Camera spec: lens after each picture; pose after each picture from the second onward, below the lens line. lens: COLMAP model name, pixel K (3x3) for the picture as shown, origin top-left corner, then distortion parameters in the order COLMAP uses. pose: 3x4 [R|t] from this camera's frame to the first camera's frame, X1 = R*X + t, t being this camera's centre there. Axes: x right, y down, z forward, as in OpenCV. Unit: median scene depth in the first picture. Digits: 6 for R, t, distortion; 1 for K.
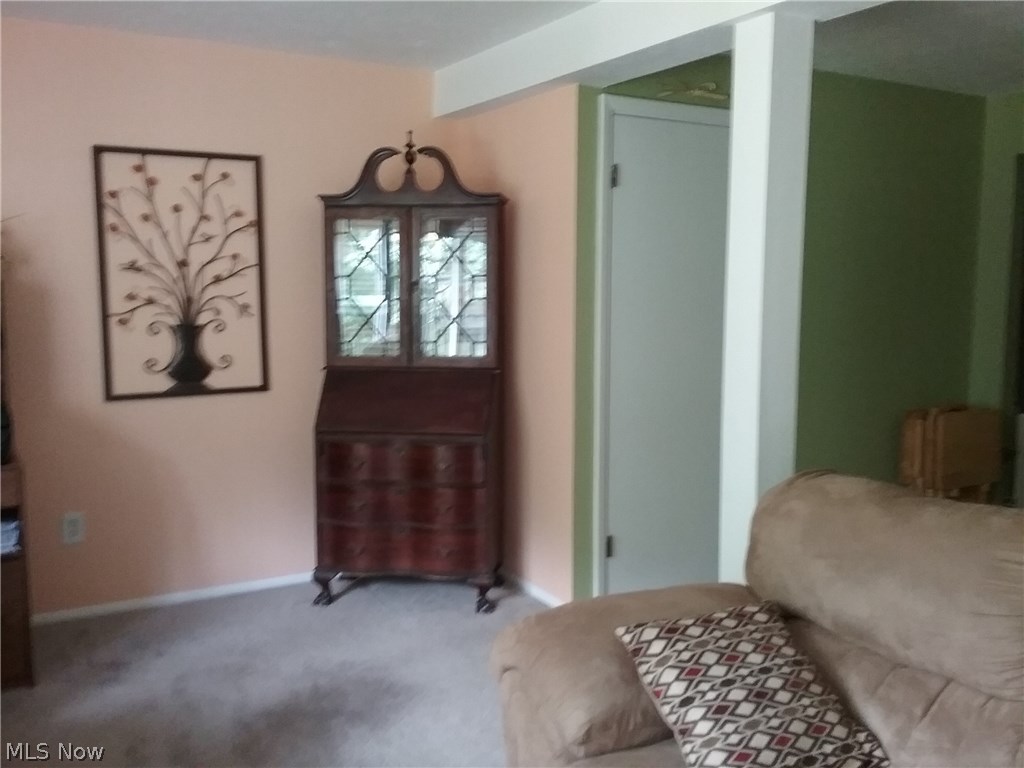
lens RADIAL K [[940.5, 0, 507.3], [0, 940.5, 385.5], [0, 0, 1]] dist [0.090782, -0.075048]
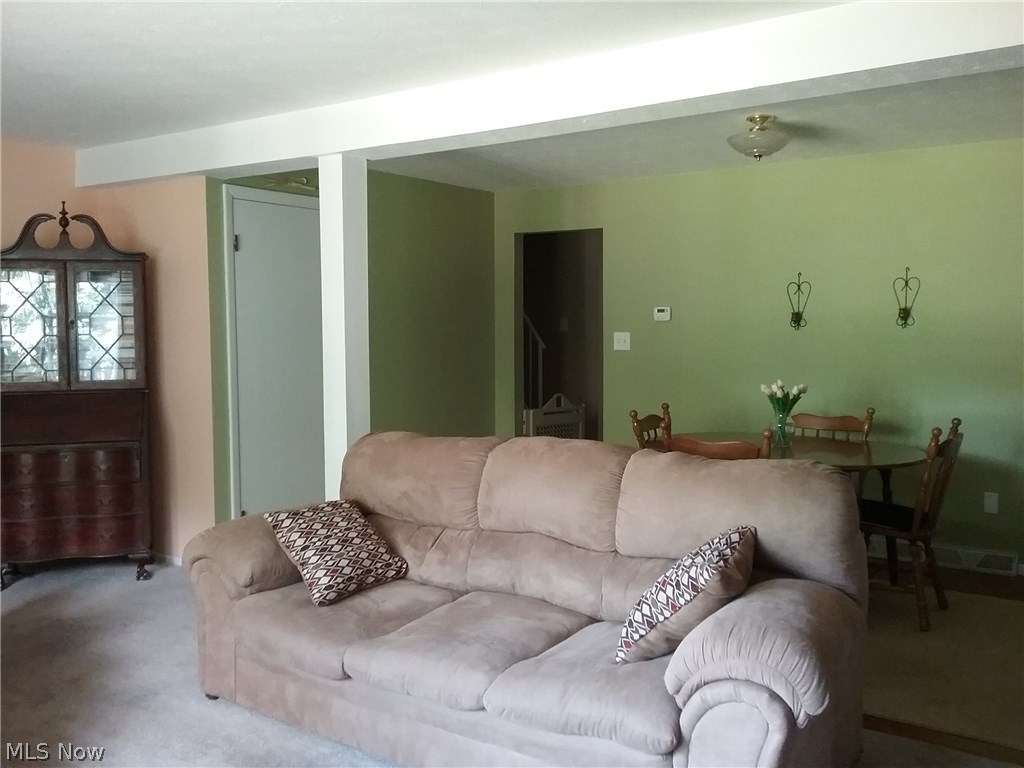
lens RADIAL K [[940.5, 0, 514.2], [0, 940.5, 382.3], [0, 0, 1]] dist [0.090782, -0.075048]
pose [[0.915006, -0.032341, 0.402141, -0.126170], [0.052539, 0.997845, -0.039296, 0.085956], [-0.400003, 0.057084, 0.914734, -0.645762]]
